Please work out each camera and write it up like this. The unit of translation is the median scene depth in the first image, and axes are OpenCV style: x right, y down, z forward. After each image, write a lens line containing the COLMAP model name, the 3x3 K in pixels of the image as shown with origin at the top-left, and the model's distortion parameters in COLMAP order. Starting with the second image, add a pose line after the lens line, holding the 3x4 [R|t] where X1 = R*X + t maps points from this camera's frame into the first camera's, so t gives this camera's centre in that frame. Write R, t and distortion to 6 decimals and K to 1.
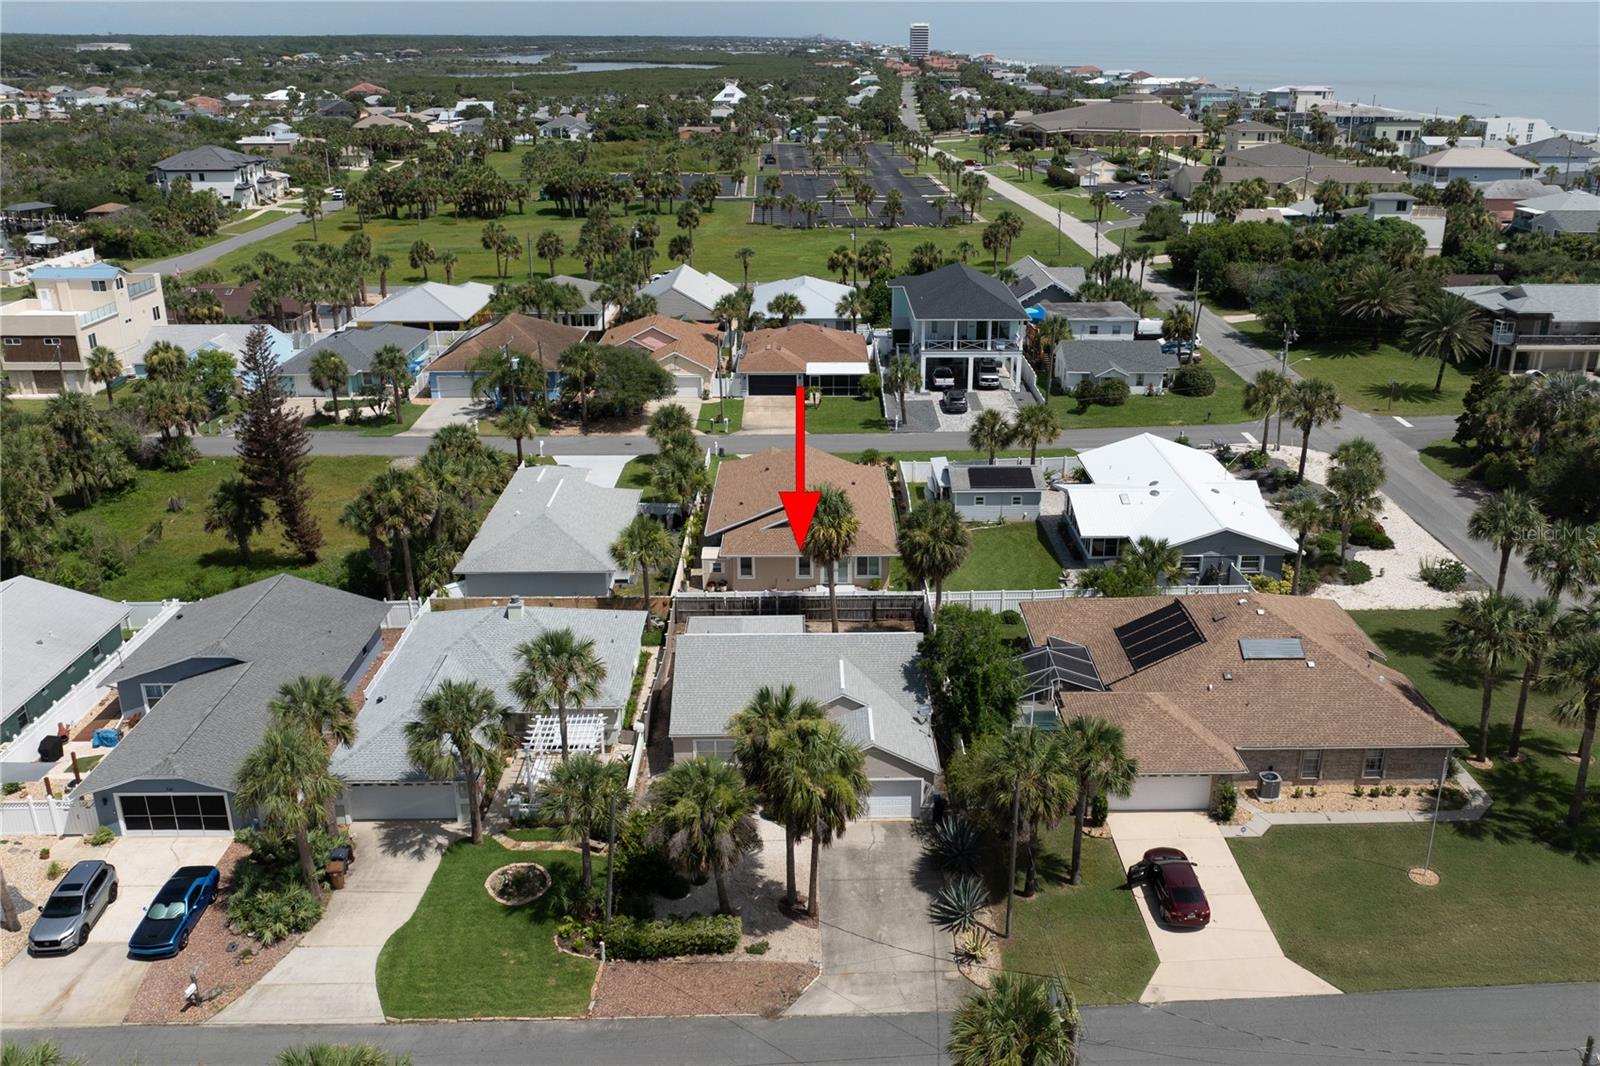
lens RADIAL K [[1406.6, 0, 808.8], [0, 1406.6, 535.6], [0, 0, 1]] dist [-0.003544, -0.051953]
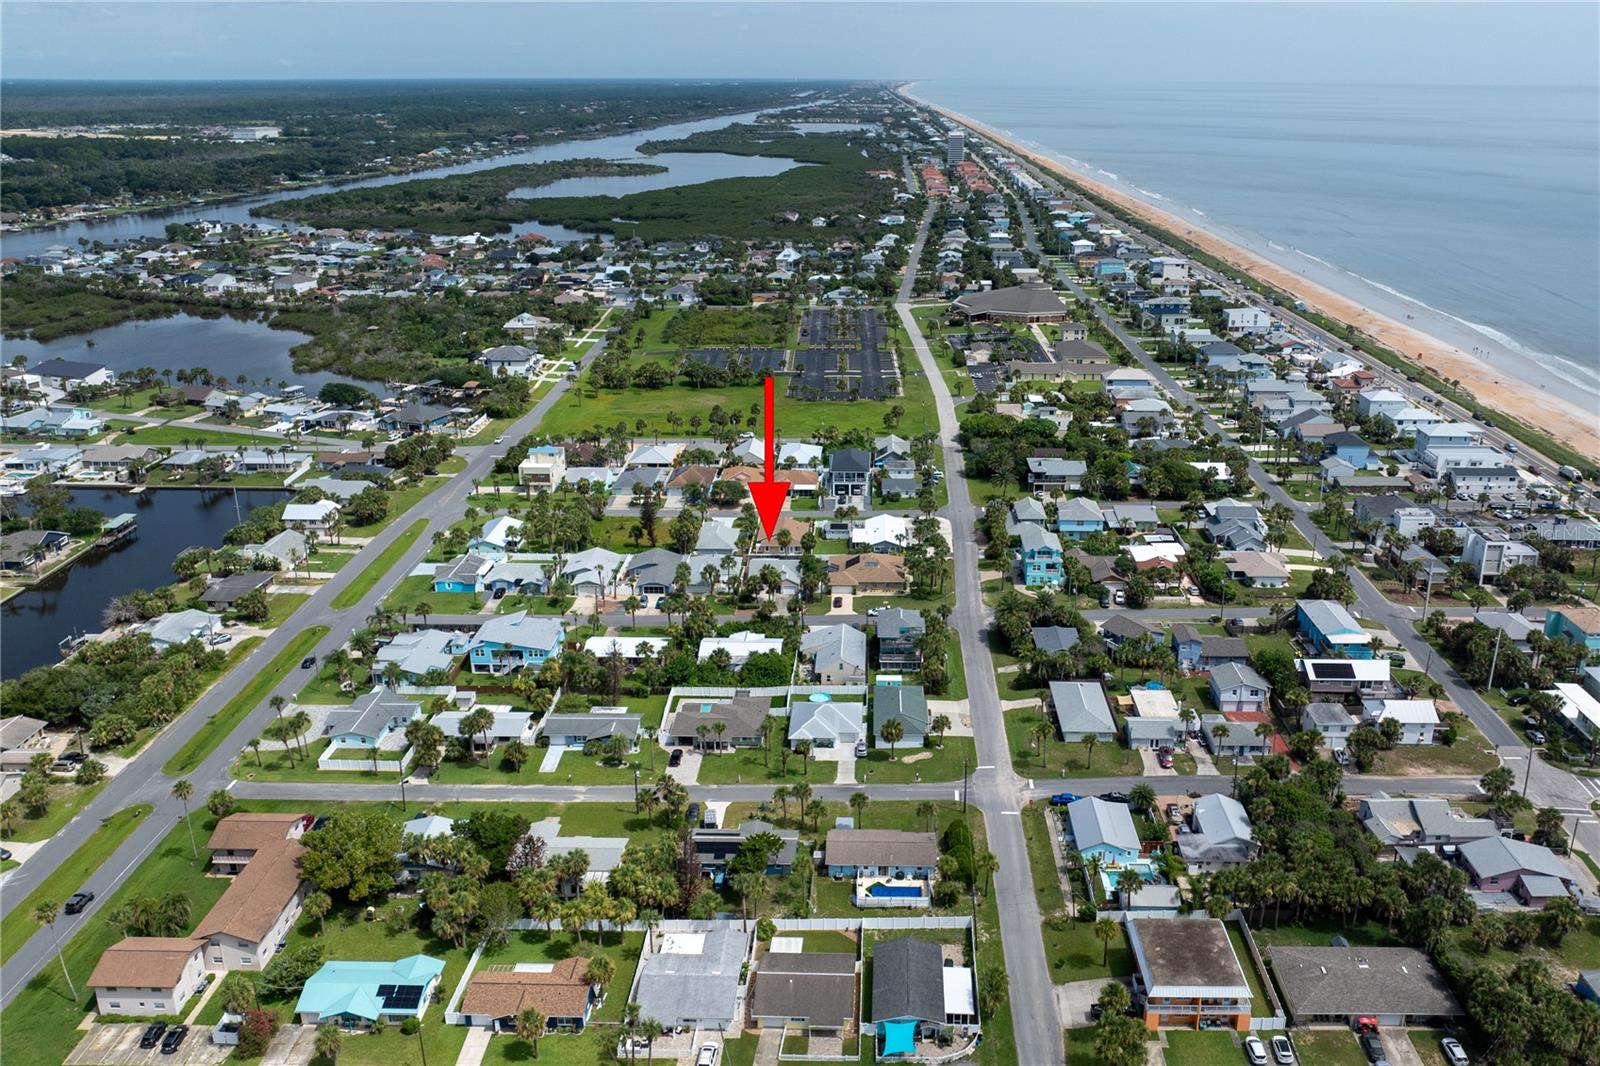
lens RADIAL K [[1406.6, 0, 808.8], [0, 1406.6, 535.6], [0, 0, 1]] dist [-0.003544, -0.051953]
pose [[0.998758, 0.013008, -0.048098, 0.258383], [-0.014107, 0.999645, -0.022582, 0.071819], [0.047787, 0.023232, 0.998587, -2.900075]]
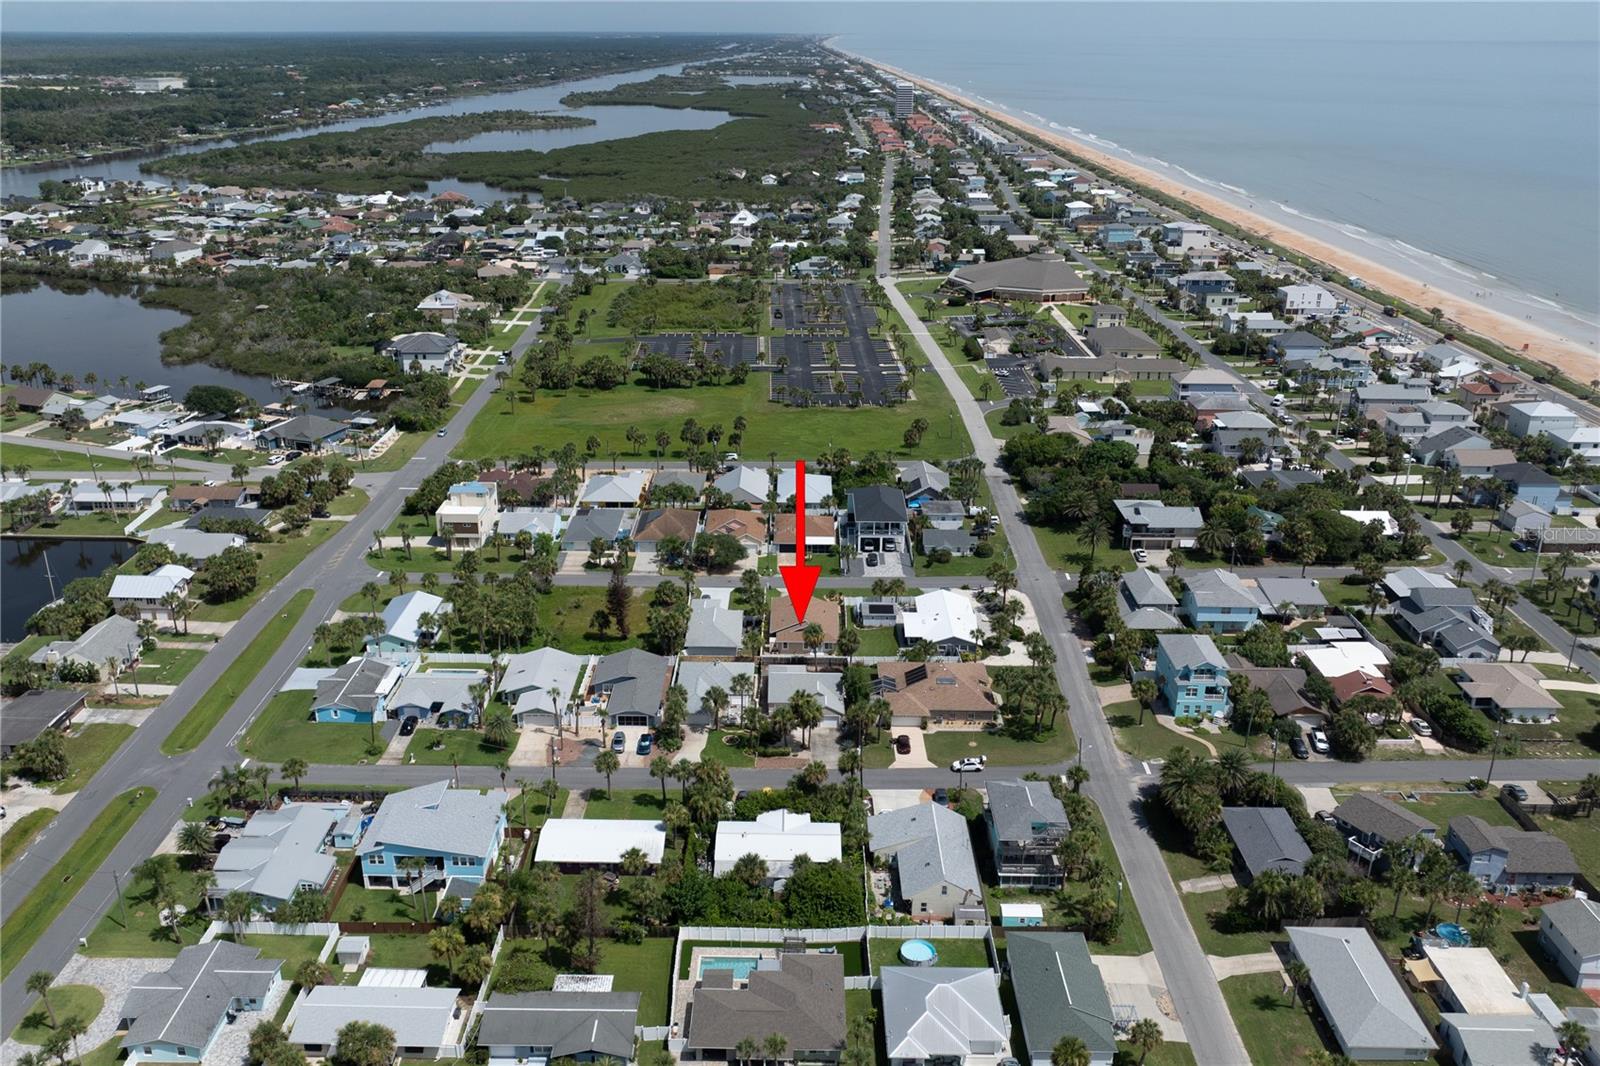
lens RADIAL K [[1408.8, 0, 730.5], [0, 1408.8, 529.9], [0, 0, 1]] dist [-0.015725, -0.014562]
pose [[0.998830, 0.015677, -0.045740, -0.028159], [-0.015564, 0.999875, 0.002820, -0.211677], [0.045779, -0.002105, 0.998949, -1.794862]]
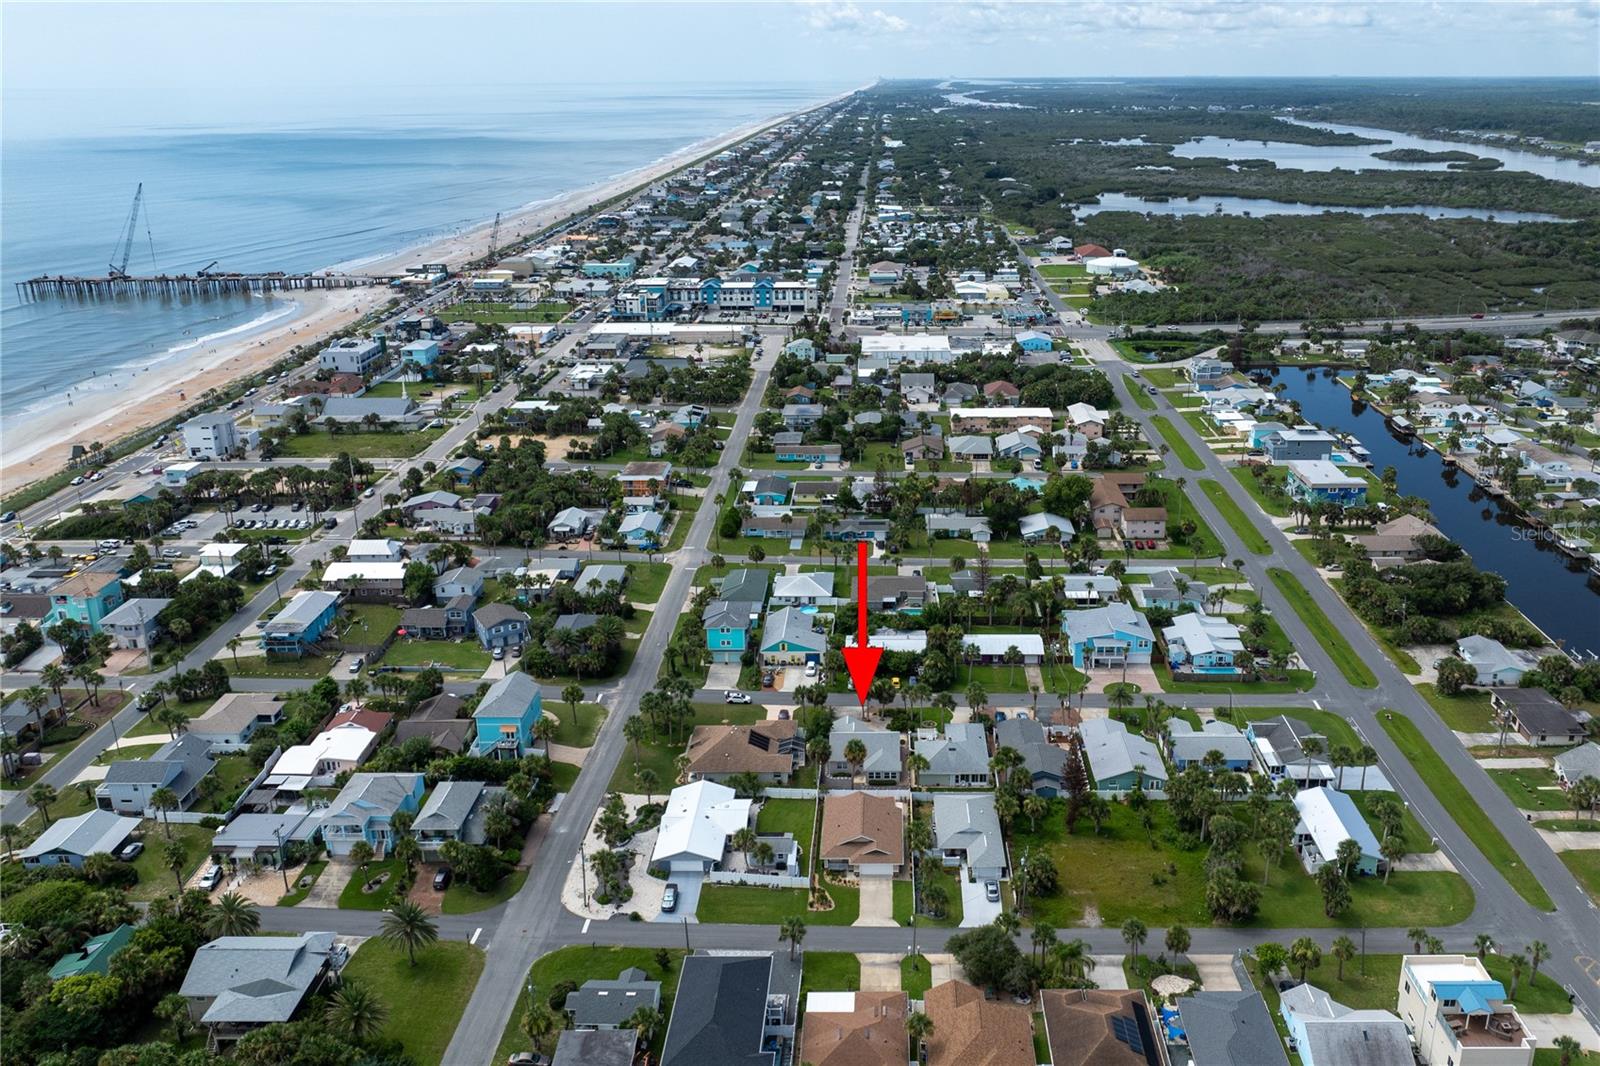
lens RADIAL K [[1406.6, 0, 808.8], [0, 1406.6, 535.6], [0, 0, 1]] dist [-0.003544, -0.051953]
pose [[-0.998352, -0.017704, 0.054588, -0.039351], [0.019407, 0.791022, 0.611480, -1.891952], [-0.054006, 0.611532, -0.789375, 2.680390]]
